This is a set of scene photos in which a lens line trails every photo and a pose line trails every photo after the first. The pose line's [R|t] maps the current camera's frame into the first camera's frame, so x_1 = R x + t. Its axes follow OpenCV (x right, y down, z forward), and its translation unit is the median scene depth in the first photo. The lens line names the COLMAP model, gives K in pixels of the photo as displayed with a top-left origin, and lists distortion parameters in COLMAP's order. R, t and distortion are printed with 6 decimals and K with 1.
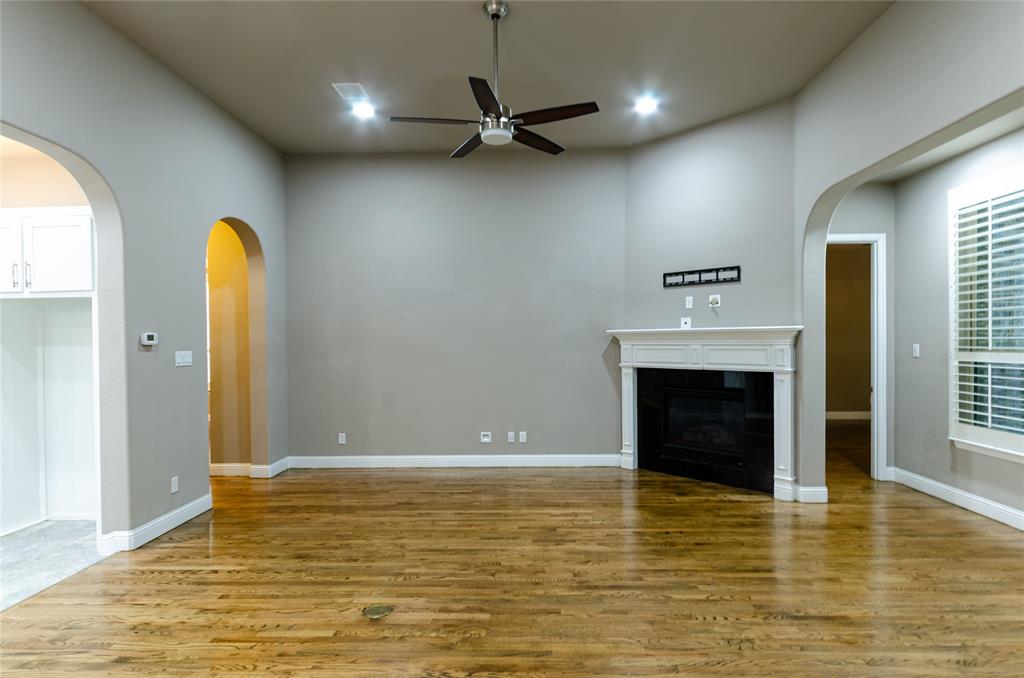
lens RADIAL K [[546.8, 0, 519.3], [0, 546.8, 346.4], [0, 0, 1]] dist [0.002662, -0.000810]
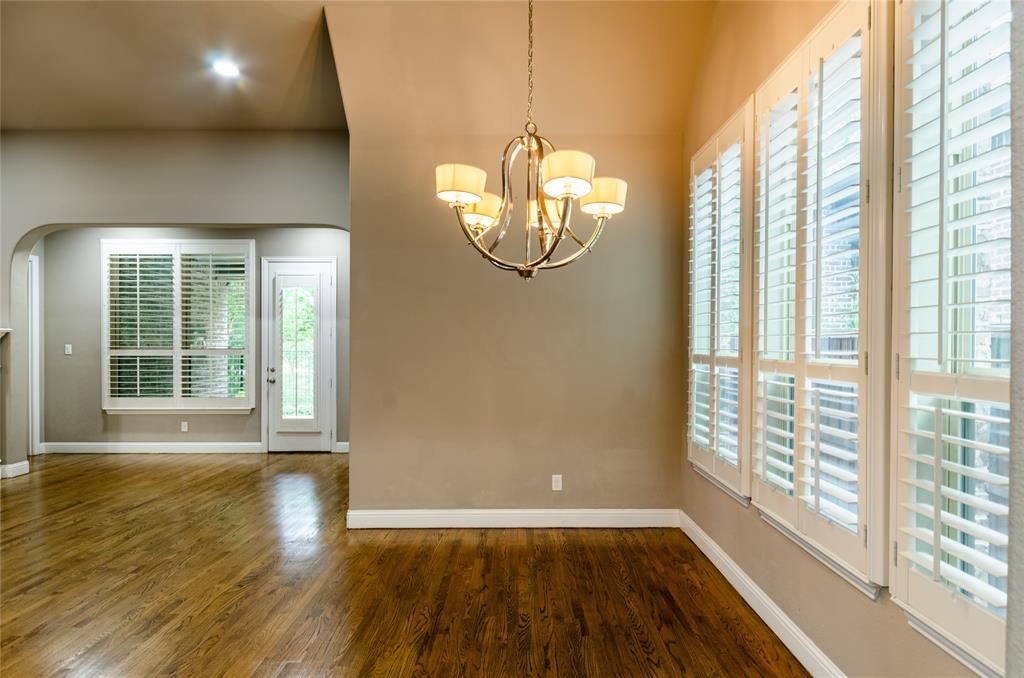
lens RADIAL K [[546.8, 0, 519.3], [0, 546.8, 346.4], [0, 0, 1]] dist [0.002662, -0.000810]
pose [[-0.029238, 0.001468, 0.999571, -0.715234], [0.008313, 0.999965, -0.001225, 0.011877], [-0.999538, 0.008273, -0.029249, -0.070248]]
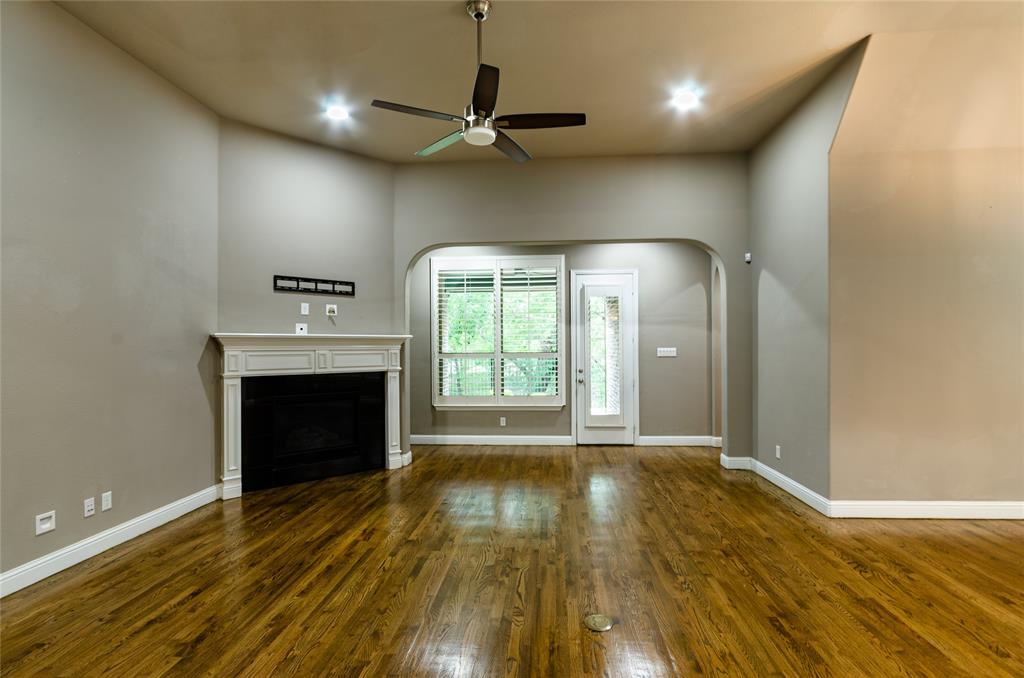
lens RADIAL K [[485.9, 0, 517.7], [0, 485.9, 347.6], [0, 0, 1]] dist [-0.002643, -0.001267]
pose [[0.044618, 0.006853, 0.998981, -0.691570], [0.015427, 0.999853, -0.007548, 0.005536], [-0.998885, 0.015748, 0.044506, 0.680316]]
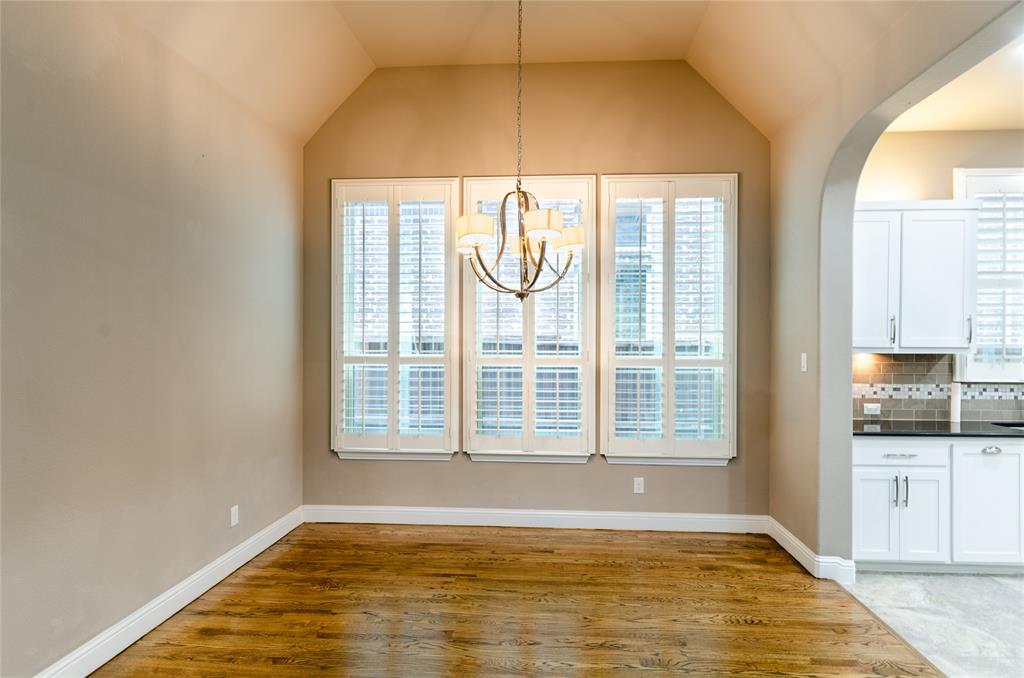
lens RADIAL K [[558.0, 0, 519.3], [0, 558.0, 347.4], [0, 0, 1]] dist [0.001444, -0.001735]
pose [[-0.998994, 0.006876, 0.044324, -0.245972], [0.007593, 0.999843, 0.016022, -0.002549], [-0.044206, 0.016342, -0.998889, 0.572557]]
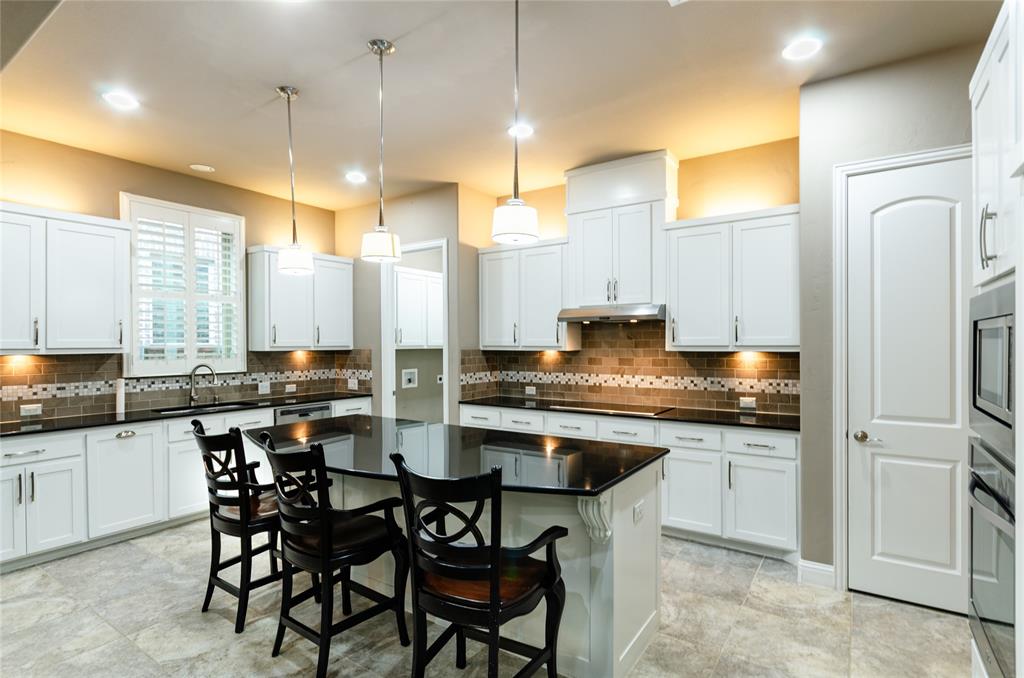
lens RADIAL K [[505.4, 0, 520.0], [0, 505.4, 346.3], [0, 0, 1]] dist [-0.000971, -0.000925]
pose [[-0.538070, 0.017630, -0.842715, -0.504665], [0.001623, 0.999801, 0.019880, -0.003066], [0.842898, 0.009330, -0.537992, 0.757824]]
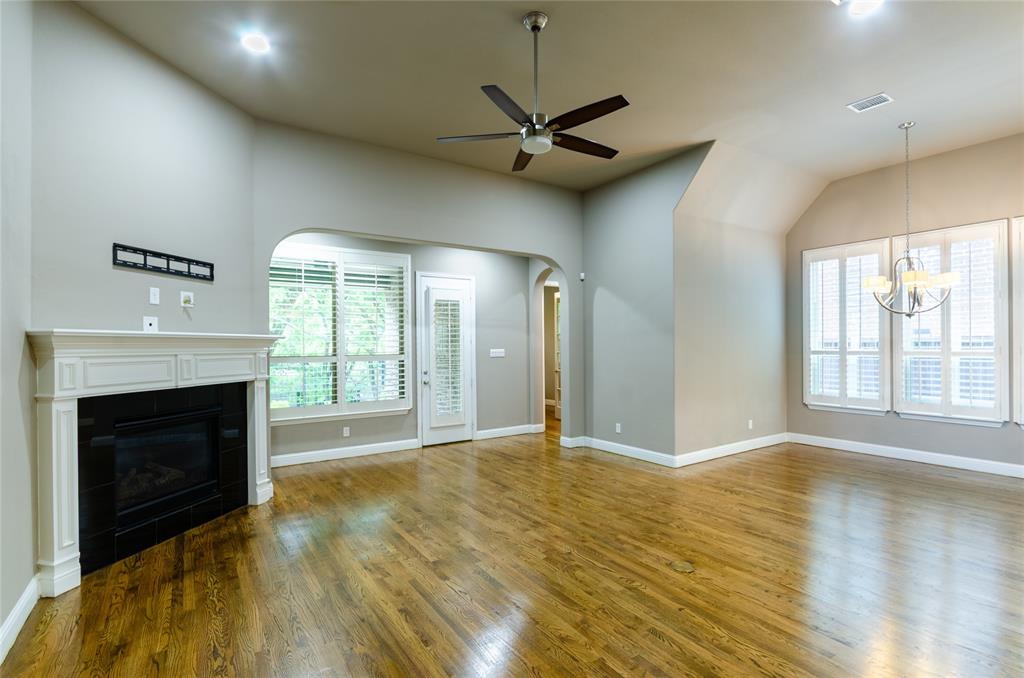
lens RADIAL K [[485.9, 0, 517.7], [0, 485.9, 347.6], [0, 0, 1]] dist [-0.002643, -0.001267]
pose [[-0.581066, 0.010452, 0.813789, -0.573043], [0.021501, 0.999766, 0.002511, -0.005294], [-0.813572, 0.018956, -0.581155, 1.184280]]
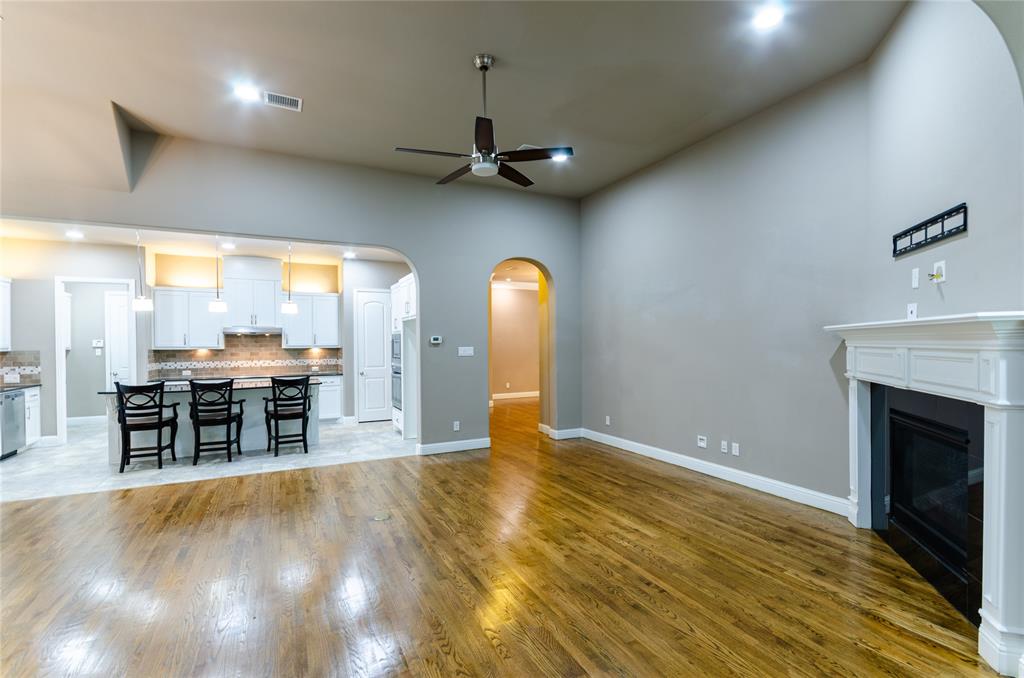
lens RADIAL K [[469.7, 0, 517.7], [0, 469.7, 345.9], [0, 0, 1]] dist [0.005021, -0.007257]
pose [[0.473746, 0.011503, -0.880586, 0.674968], [-0.005307, 0.999934, 0.010206, -0.009651], [0.880646, -0.000162, 0.473776, 0.440012]]
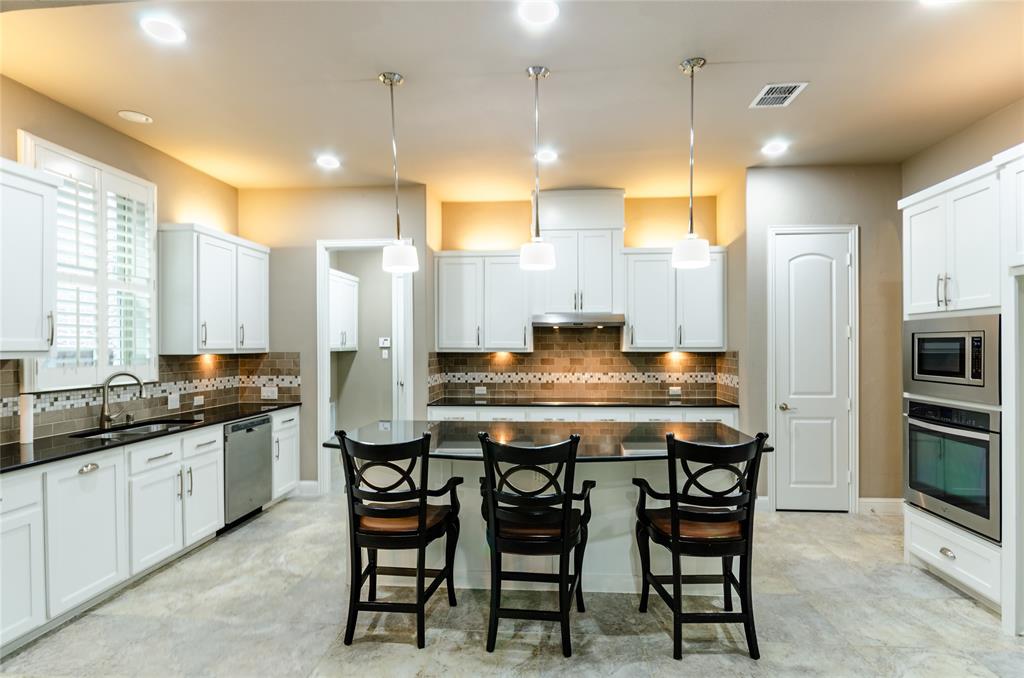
lens RADIAL K [[510.0, 0, 519.4], [0, 510.0, 347.1], [0, 0, 1]] dist [0.003109, -0.004839]
pose [[-0.052486, 0.013469, -0.998531, -0.278068], [-0.006164, 0.999886, 0.013811, -0.000831], [0.998603, 0.006879, -0.052397, 0.334382]]
